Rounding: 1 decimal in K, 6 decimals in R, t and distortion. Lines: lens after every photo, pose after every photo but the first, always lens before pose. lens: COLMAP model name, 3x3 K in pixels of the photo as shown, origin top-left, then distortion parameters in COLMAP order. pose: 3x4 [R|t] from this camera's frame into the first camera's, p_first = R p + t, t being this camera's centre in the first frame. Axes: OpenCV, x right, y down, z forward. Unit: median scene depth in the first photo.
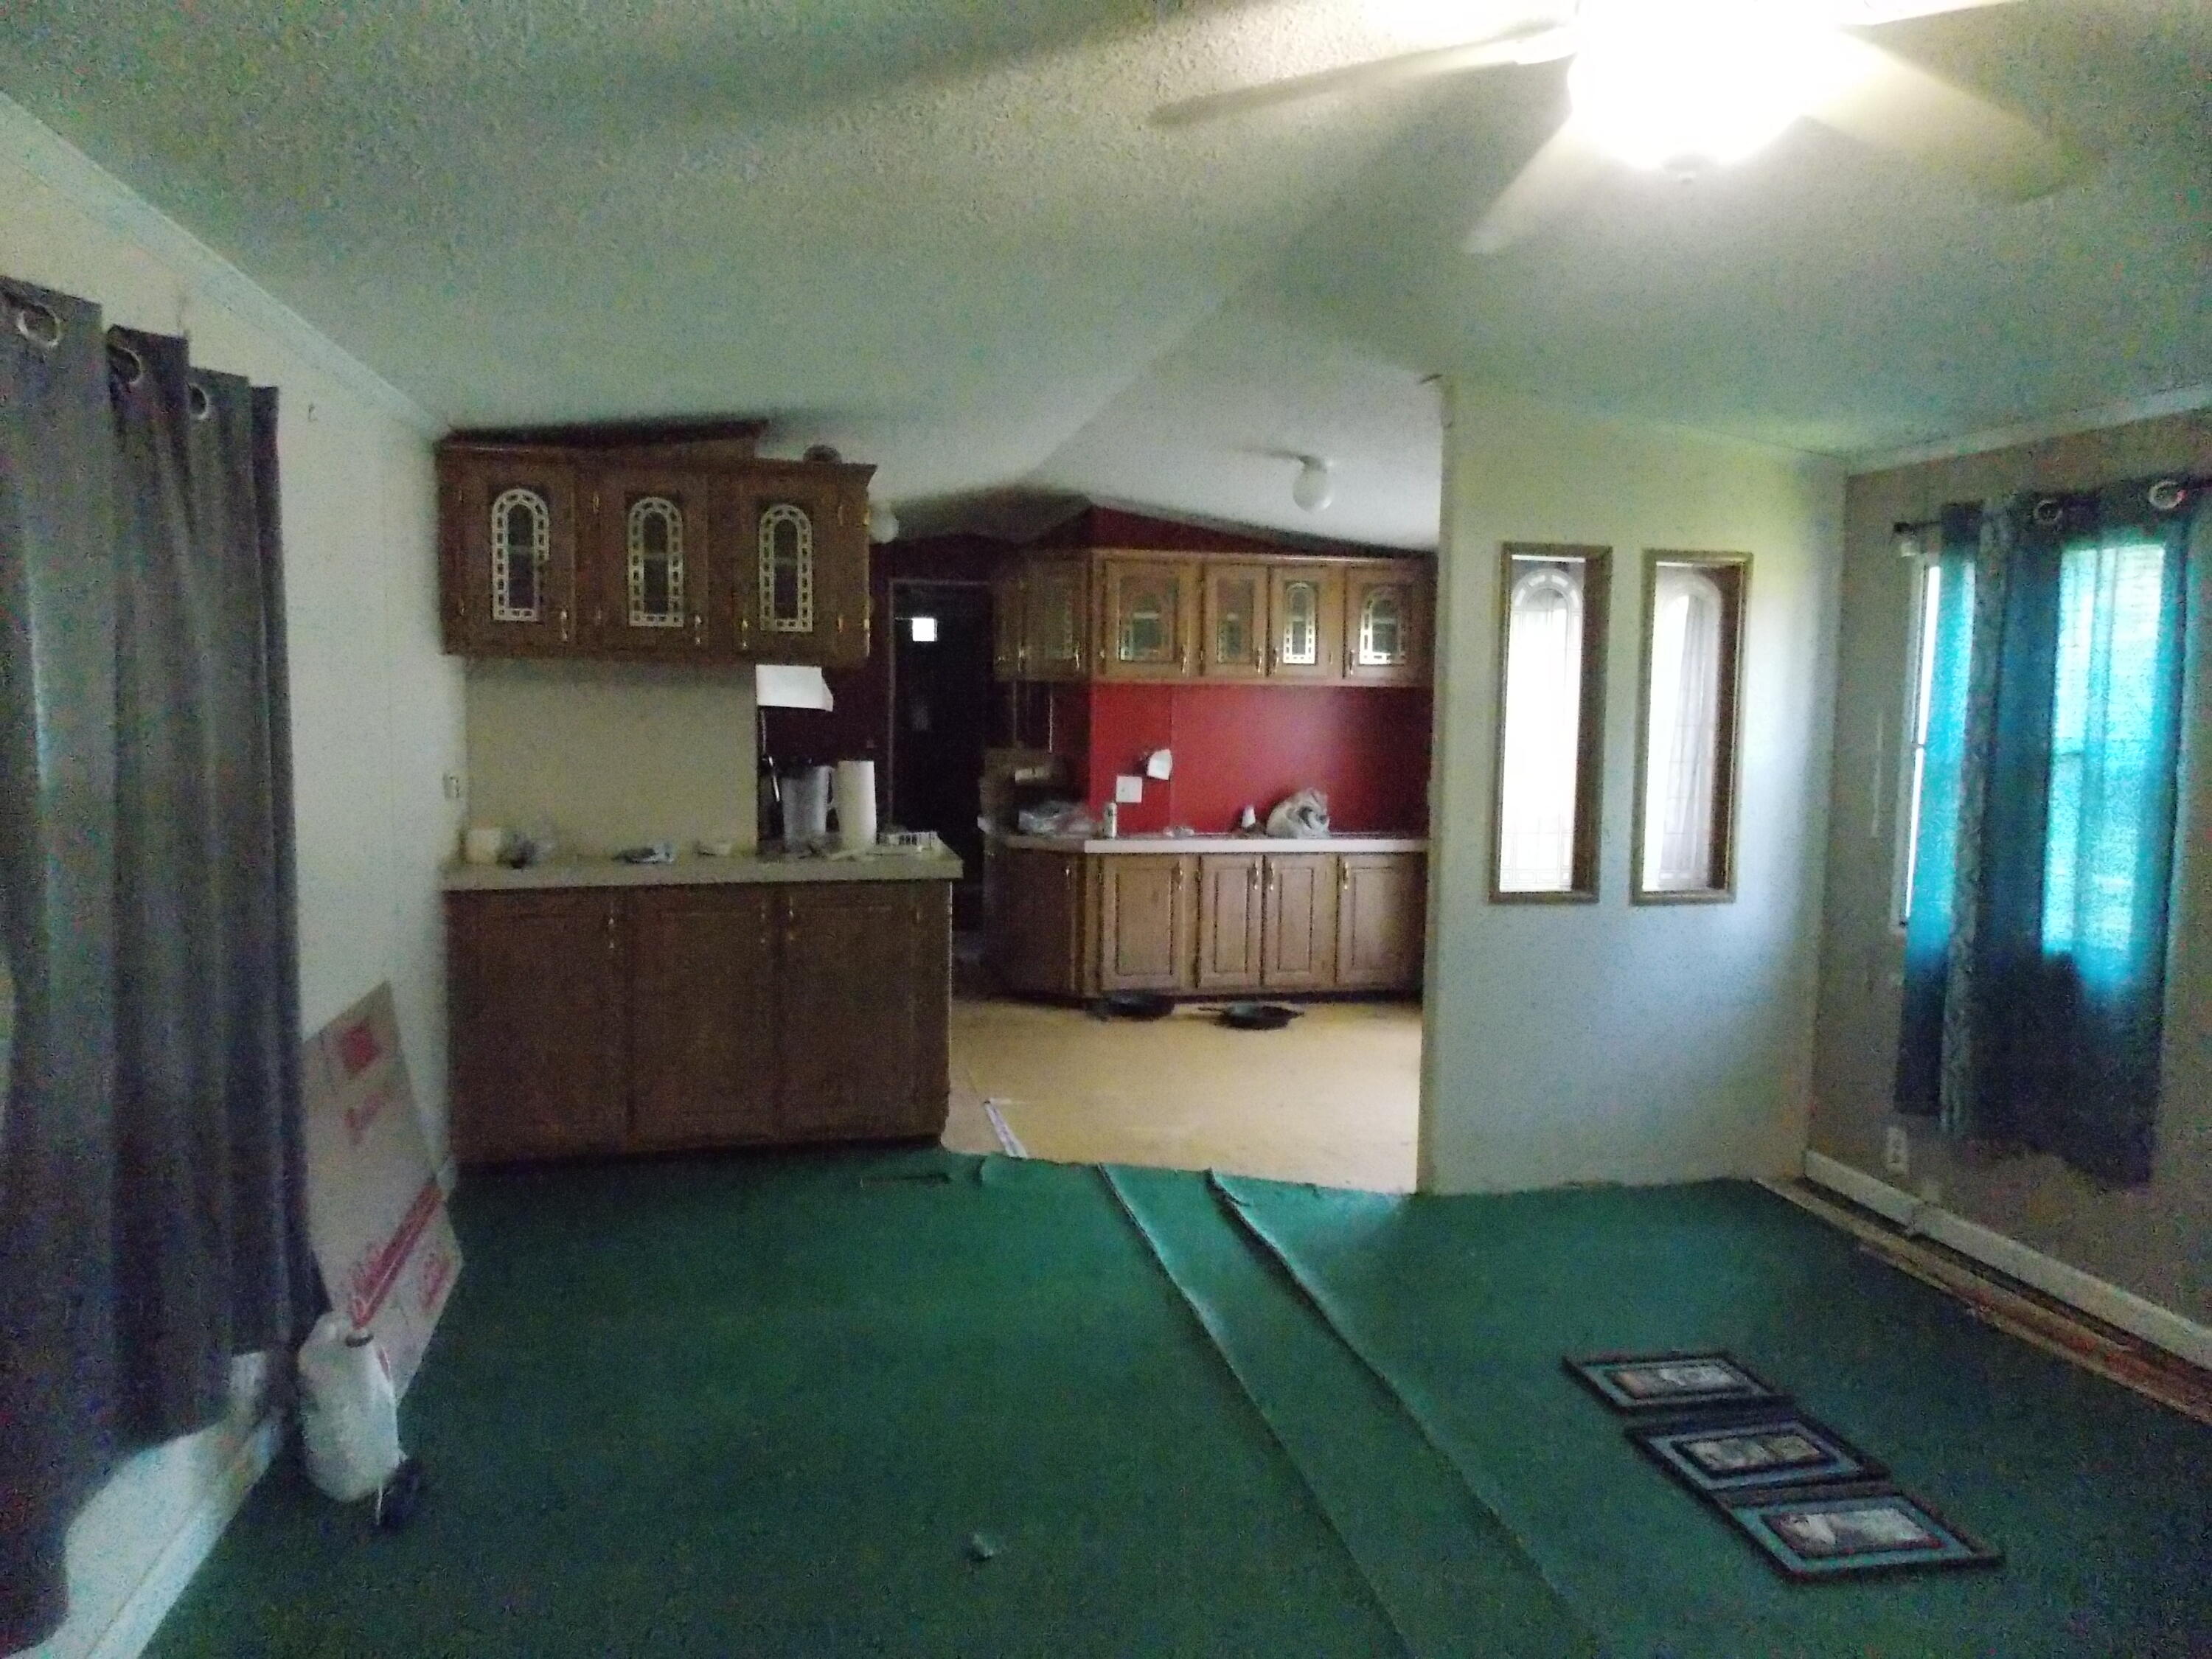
lens RADIAL K [[1476.2, 0, 1116.0], [0, 1476.2, 826.7], [0, 0, 1]] dist [0.003031, -0.003467]
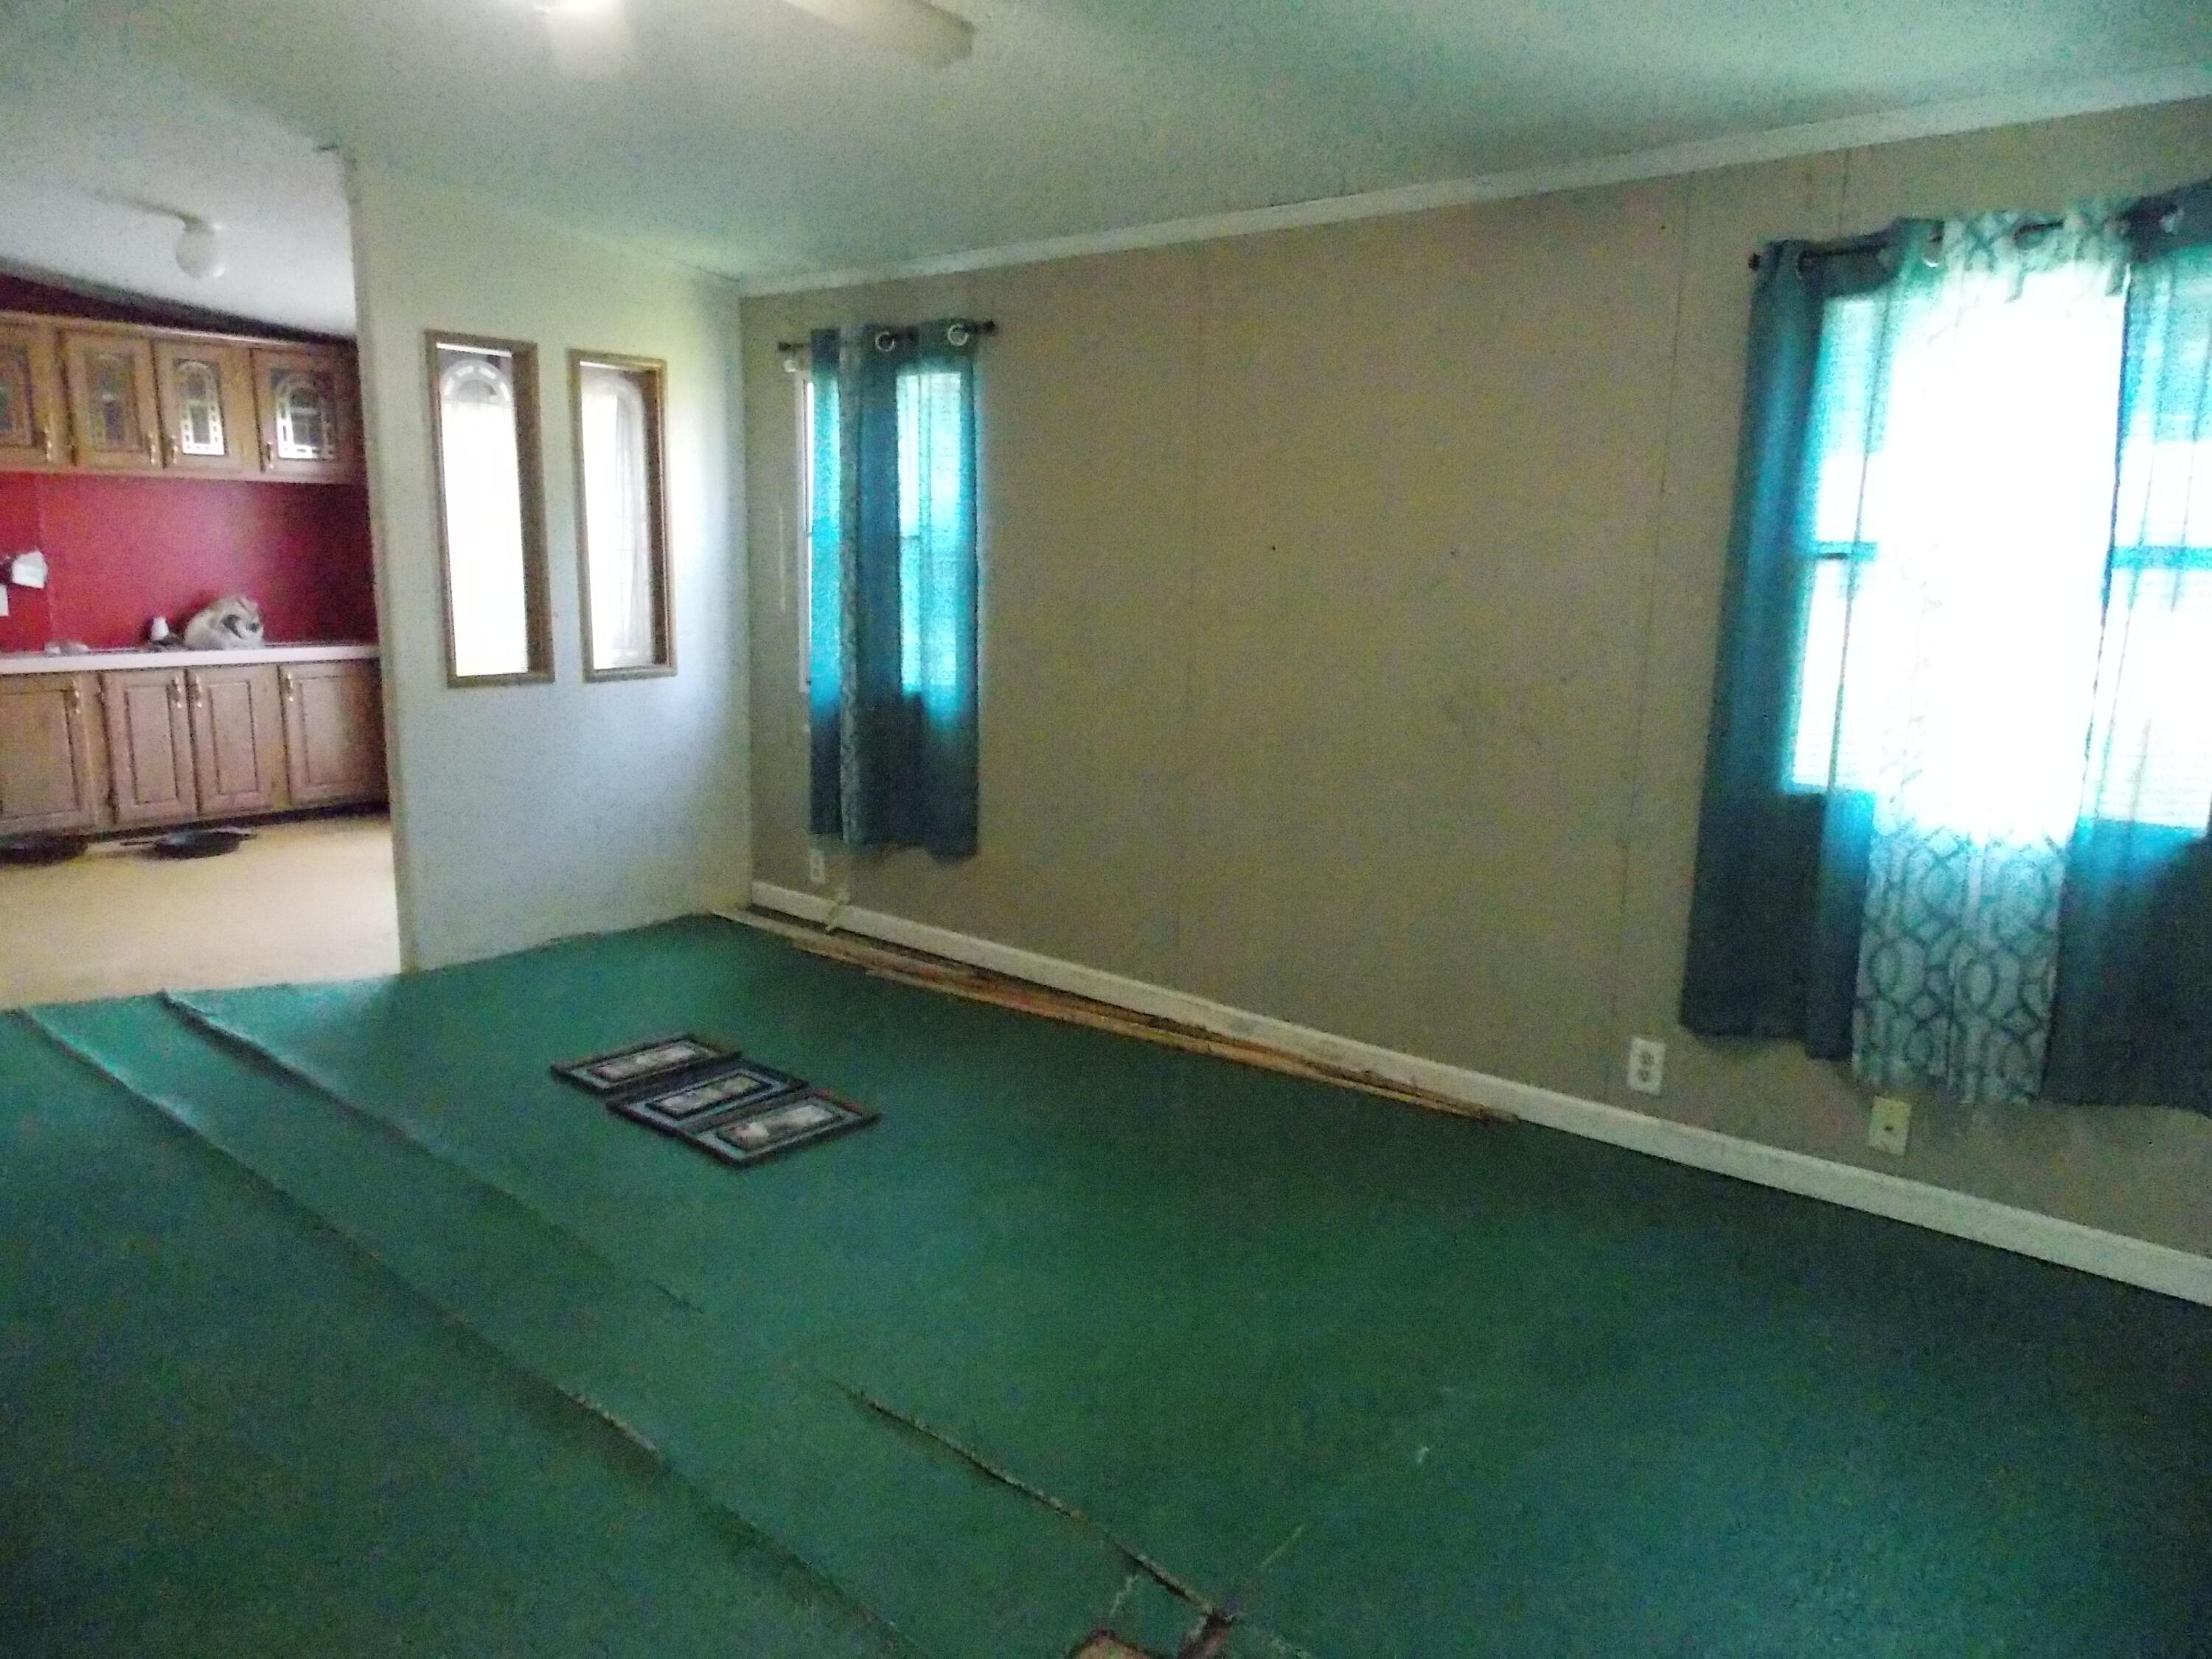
lens RADIAL K [[1476.2, 0, 1116.0], [0, 1476.2, 826.7], [0, 0, 1]] dist [0.003031, -0.003467]
pose [[0.785871, -0.114227, 0.607750, -0.020519], [0.041745, 0.990349, 0.132158, 0.030703], [-0.616980, -0.078489, 0.783055, -0.112230]]
